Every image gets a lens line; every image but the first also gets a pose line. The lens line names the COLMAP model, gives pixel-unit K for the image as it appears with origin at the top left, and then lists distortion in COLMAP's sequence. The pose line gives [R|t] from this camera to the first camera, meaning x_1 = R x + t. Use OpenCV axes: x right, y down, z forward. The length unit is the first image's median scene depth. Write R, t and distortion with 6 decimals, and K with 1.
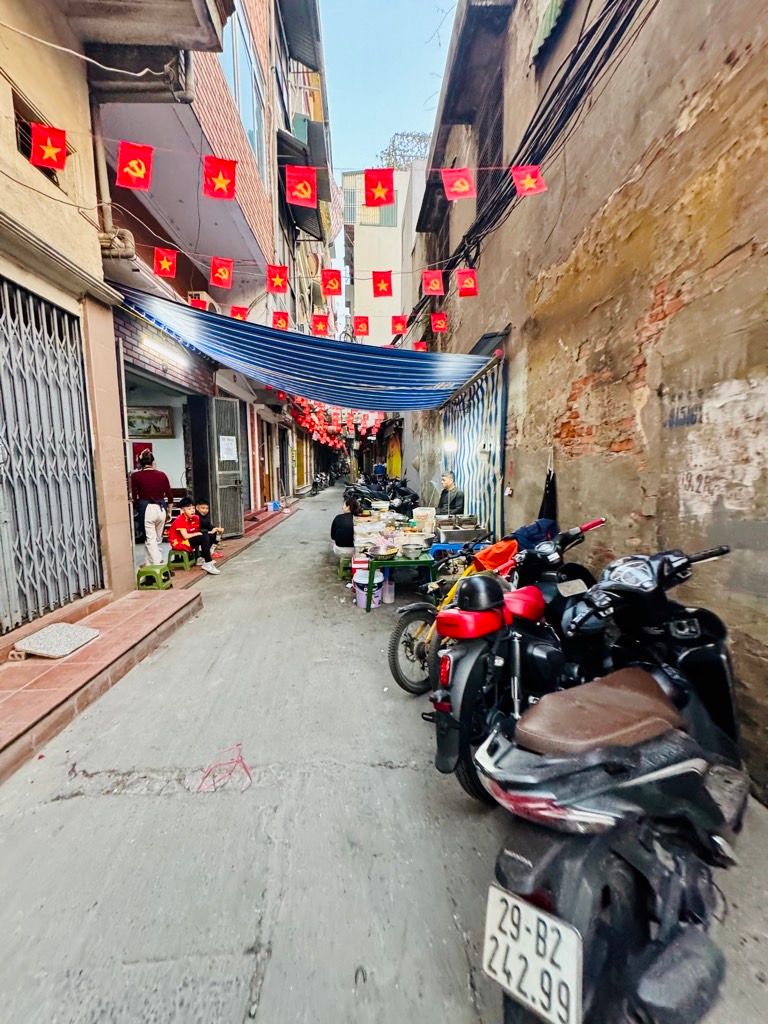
lens RADIAL K [[405.7, 0, 383.1], [0, 405.7, 510.7], [0, 0, 1]] dist [-0.002431, 0.000930]
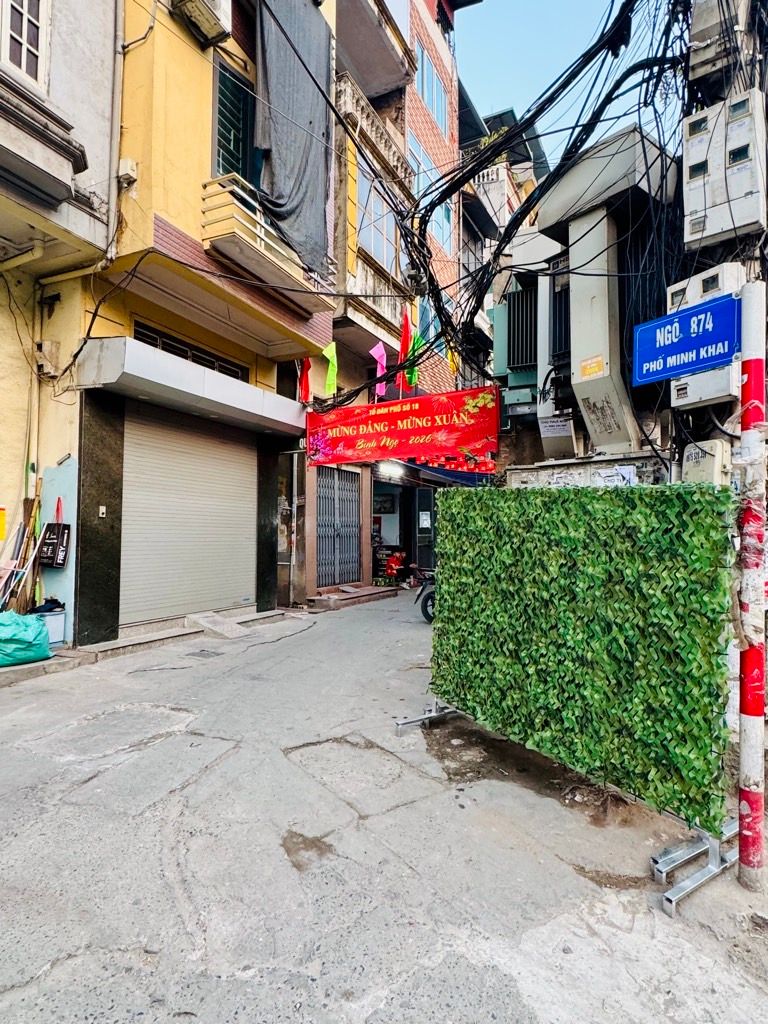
lens RADIAL K [[599.1, 0, 384.8], [0, 599.1, 512.4], [0, 0, 1]] dist [0.000799, 0.000059]
pose [[0.883013, -0.007473, -0.469289, 0.553316], [-0.064612, 0.988418, -0.137313, 0.140799], [0.464880, 0.151571, 0.872303, -1.061211]]
